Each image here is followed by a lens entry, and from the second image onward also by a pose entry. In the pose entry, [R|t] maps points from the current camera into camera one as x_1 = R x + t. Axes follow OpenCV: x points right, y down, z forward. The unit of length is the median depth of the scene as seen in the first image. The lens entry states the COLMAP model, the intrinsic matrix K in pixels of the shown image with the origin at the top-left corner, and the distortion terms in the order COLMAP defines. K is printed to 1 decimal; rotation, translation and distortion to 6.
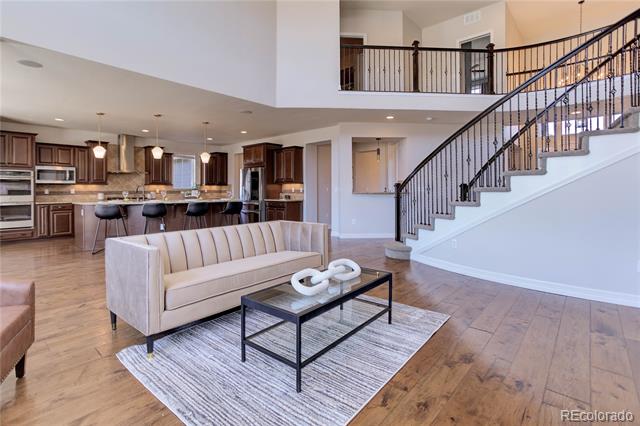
lens RADIAL K [[309.3, 0, 314.2], [0, 309.3, 194.9], [0, 0, 1]] dist [0.000330, 0.000890]
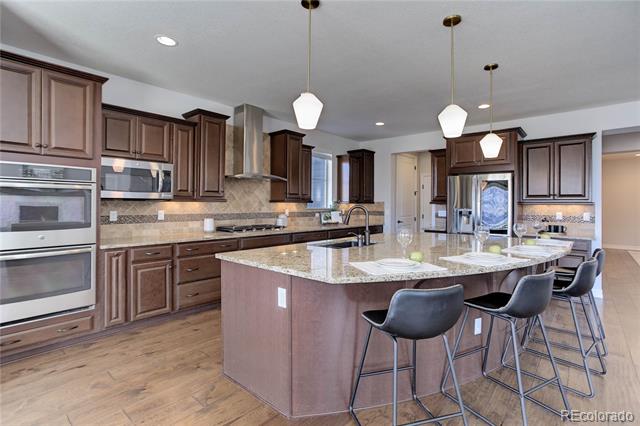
lens RADIAL K [[309.3, 0, 320.5], [0, 309.3, 207.6], [0, 0, 1]] dist [0.000330, 0.000890]
pose [[0.998701, 0.014678, 0.048803, -0.573356], [-0.014539, 0.999889, -0.003193, -0.025747], [-0.048845, 0.002480, 0.998803, 0.524715]]
